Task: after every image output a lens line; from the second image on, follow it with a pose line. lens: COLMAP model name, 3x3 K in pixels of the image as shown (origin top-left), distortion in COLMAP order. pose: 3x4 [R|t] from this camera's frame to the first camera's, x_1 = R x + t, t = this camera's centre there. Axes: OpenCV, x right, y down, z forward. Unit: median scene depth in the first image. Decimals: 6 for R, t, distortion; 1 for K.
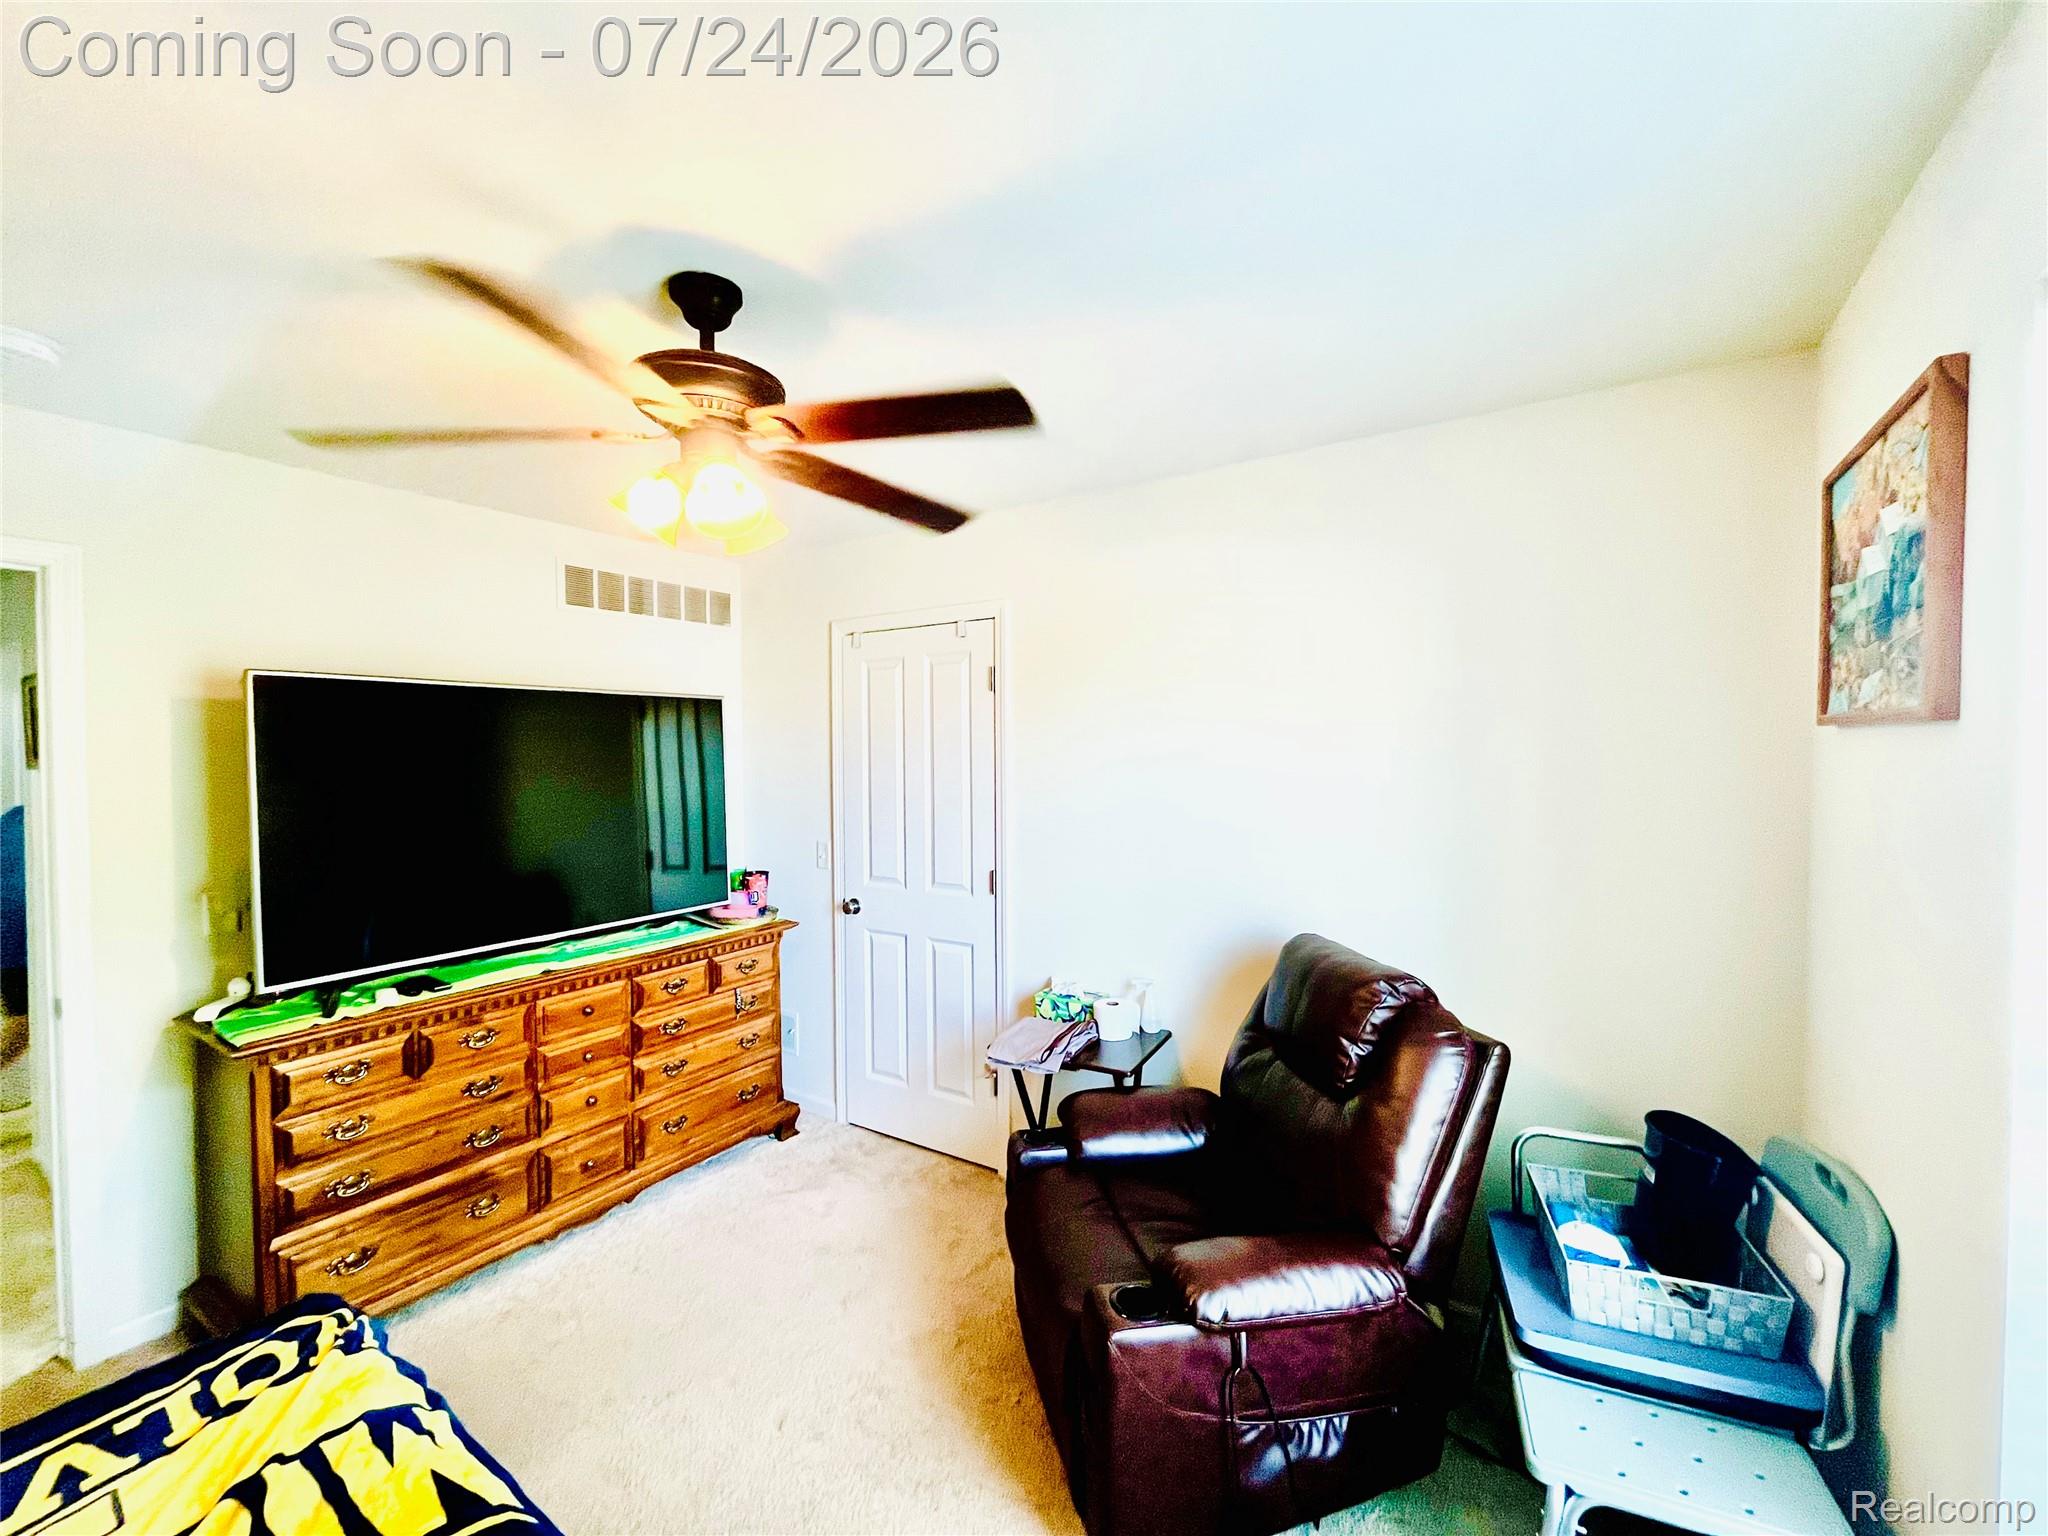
lens RADIAL K [[829.5, 0, 1018.9], [0, 829.5, 771.9], [0, 0, 1]] dist [0.000109, -0.000980]
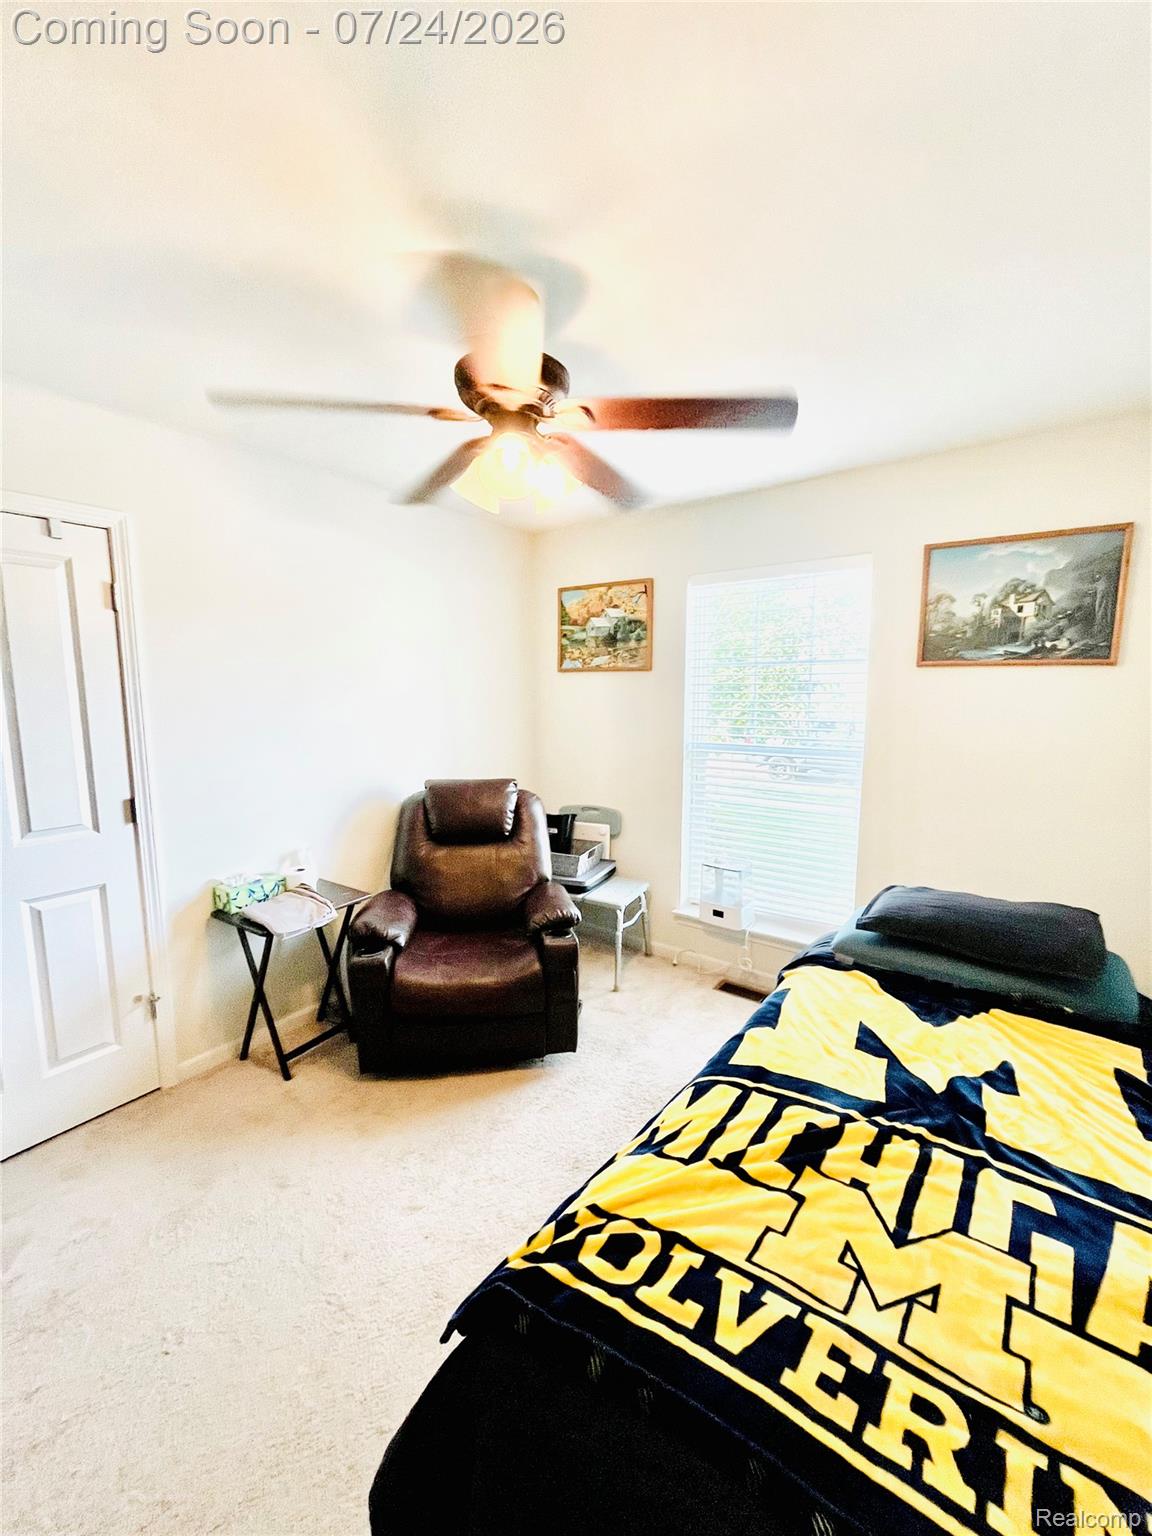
lens RADIAL K [[622.2, 0, 573.3], [0, 622.2, 765.3], [0, 0, 1]] dist [0.000109, -0.000980]
pose [[0.061094, -0.124206, 0.990374, -1.632176], [0.025137, 0.992104, 0.122873, 0.008477], [-0.997815, 0.017388, 0.063734, 0.998347]]
